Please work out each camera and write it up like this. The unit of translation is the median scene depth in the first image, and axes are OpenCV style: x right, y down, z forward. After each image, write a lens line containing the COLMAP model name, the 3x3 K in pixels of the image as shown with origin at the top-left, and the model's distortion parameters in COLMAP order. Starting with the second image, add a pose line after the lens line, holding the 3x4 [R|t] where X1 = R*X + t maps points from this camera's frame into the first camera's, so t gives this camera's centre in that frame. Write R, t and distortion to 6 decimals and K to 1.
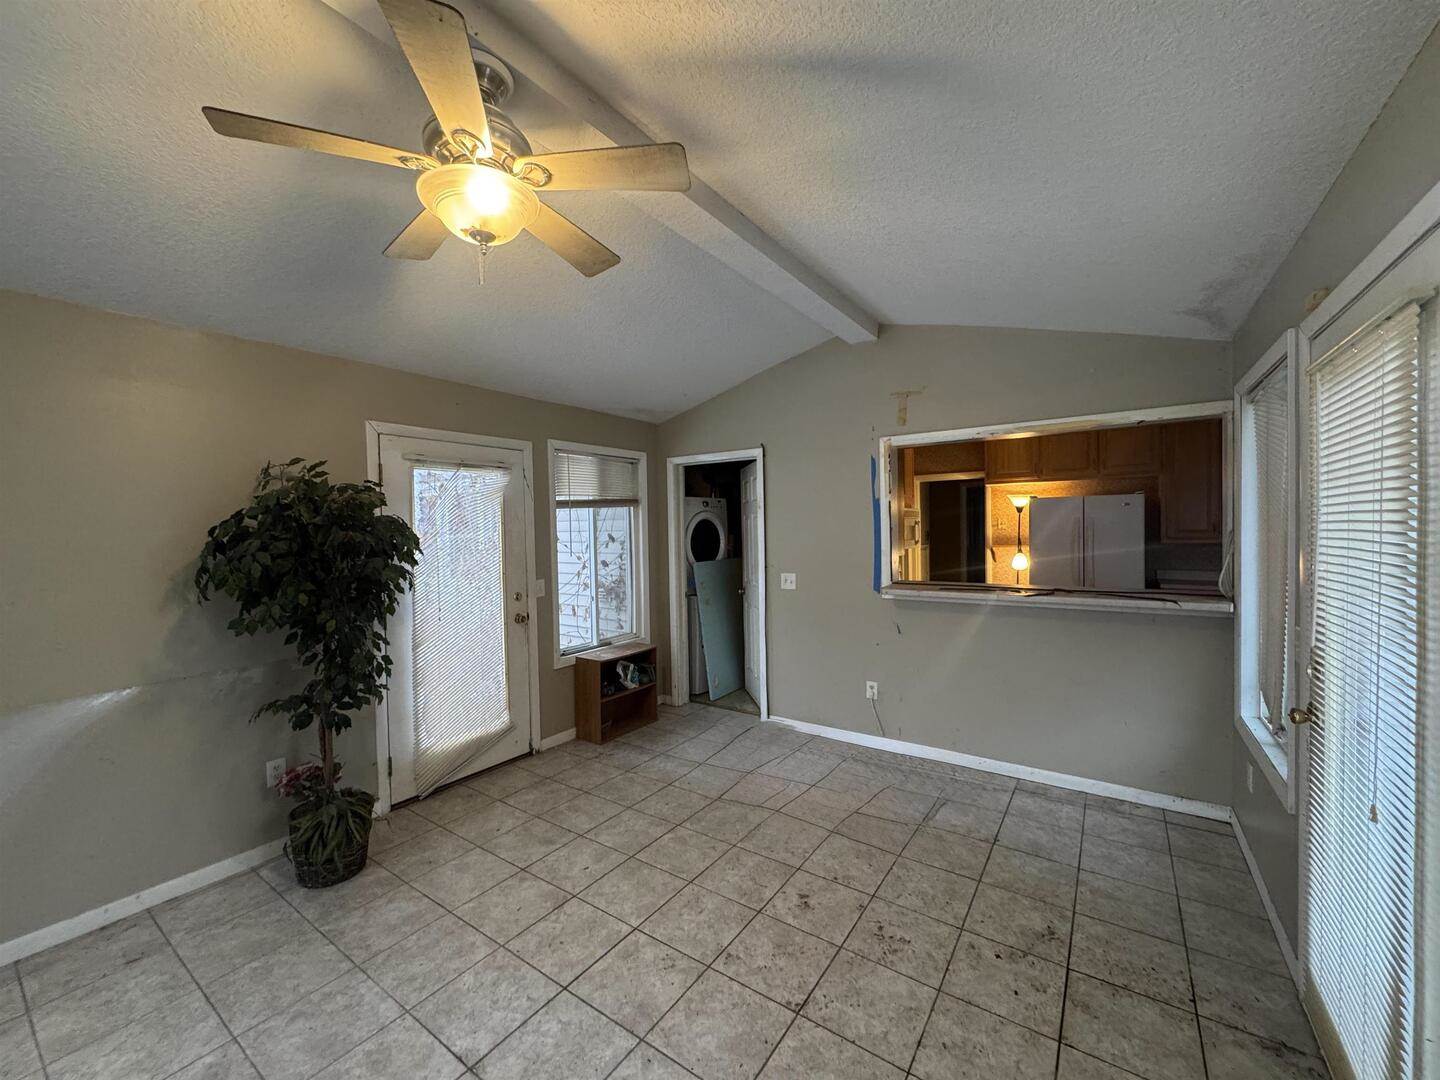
lens RADIAL K [[574.1, 0, 718.1], [0, 574.1, 540.5], [0, 0, 1]] dist [-0.002248, -0.000035]
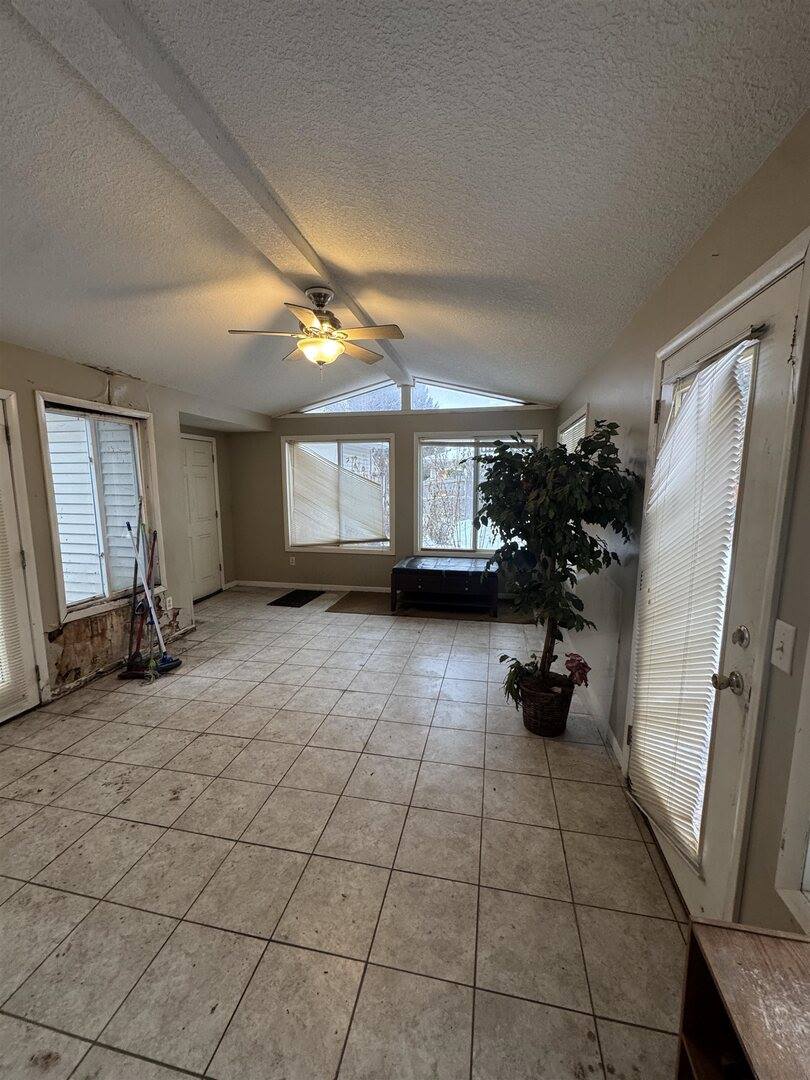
lens RADIAL K [[430.5, 0, 406.2], [0, 430.5, 541.5], [0, 0, 1]] dist [-0.002248, -0.000035]
pose [[-0.920339, 0.073398, -0.384172, 0.010969], [0.009155, 0.986008, 0.166449, -0.049802], [0.391014, 0.149672, -0.908133, 1.918340]]
